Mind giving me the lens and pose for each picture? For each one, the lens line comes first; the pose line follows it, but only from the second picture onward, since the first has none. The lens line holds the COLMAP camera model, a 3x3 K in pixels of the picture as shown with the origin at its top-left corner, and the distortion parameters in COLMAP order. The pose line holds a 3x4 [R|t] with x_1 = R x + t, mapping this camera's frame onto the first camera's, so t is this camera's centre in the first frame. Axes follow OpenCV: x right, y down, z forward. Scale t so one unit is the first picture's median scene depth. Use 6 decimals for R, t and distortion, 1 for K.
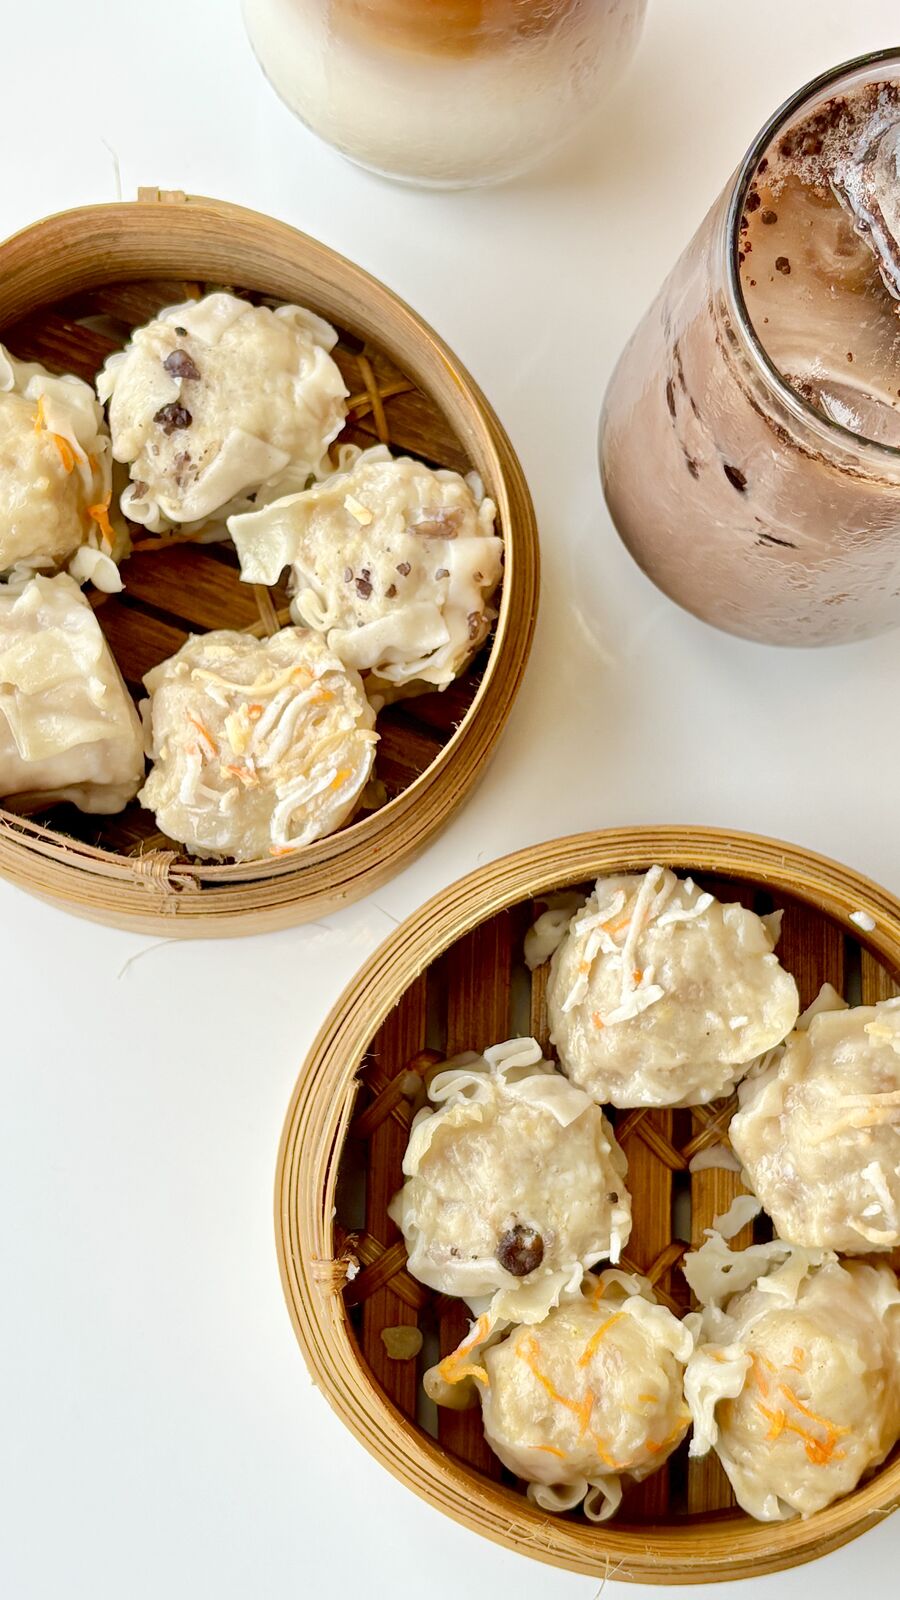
lens RADIAL K [[2408.1, 0, 422.0], [0, 2408.1, 826.0], [0, 0, 1]] dist [0.141071, 0.000000]
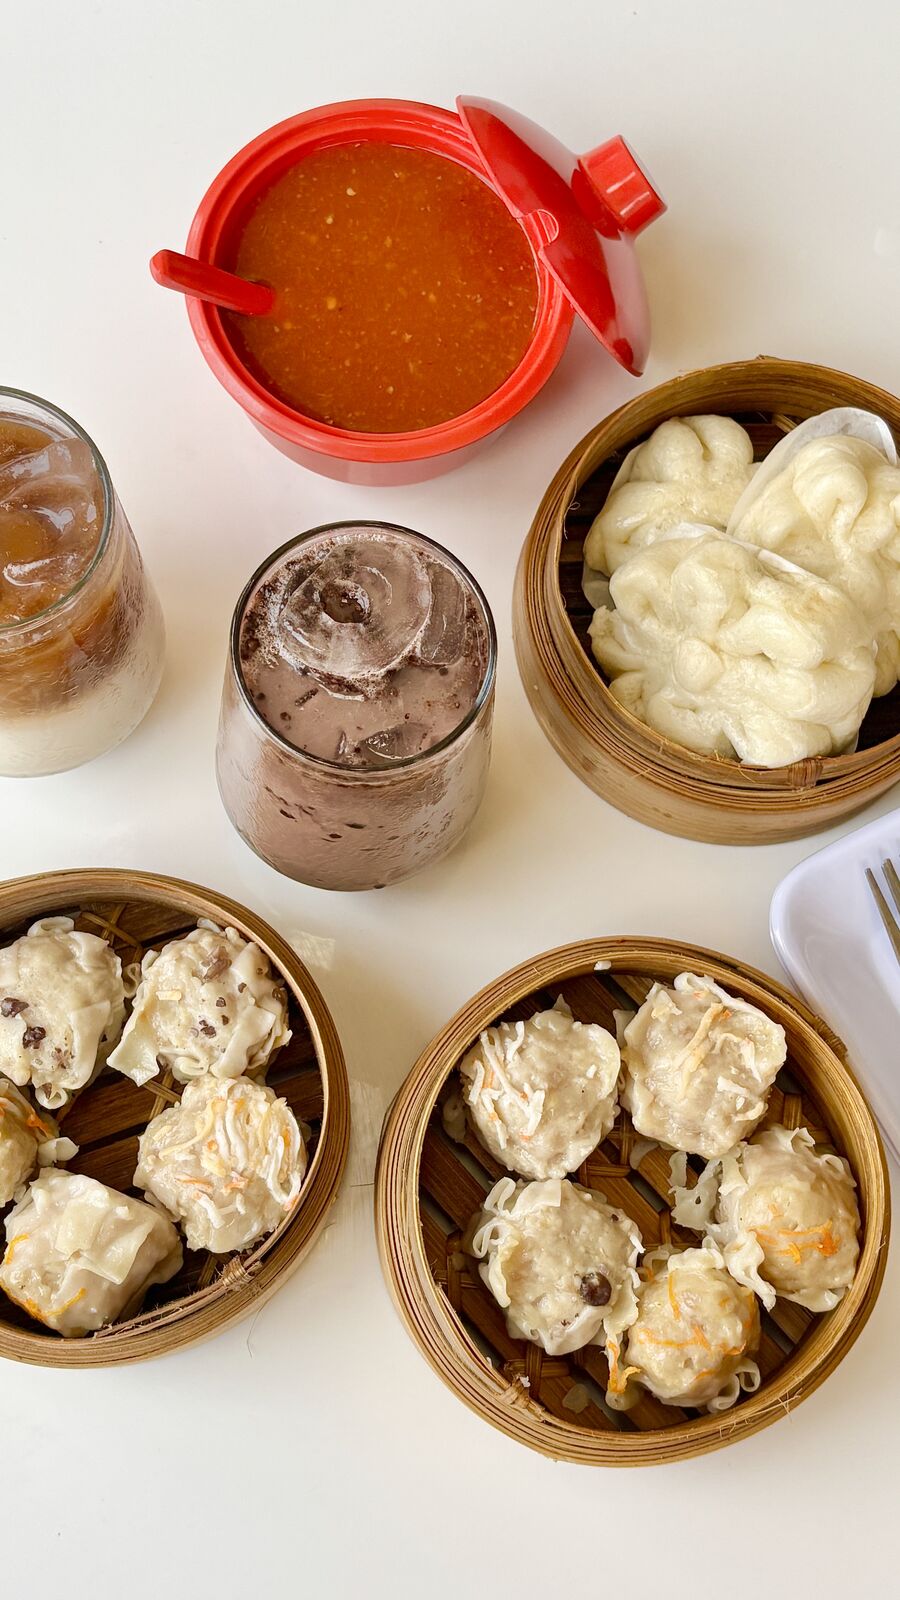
lens RADIAL K [[2221.7, 0, 405.1], [0, 2221.7, 742.3], [0, 0, 1]] dist [0.096720, 0.000000]
pose [[0.721267, -0.667818, 0.183826, -0.069451], [0.685753, 0.725849, -0.053723, -0.071532], [-0.097553, 0.164808, 0.981490, -0.374135]]
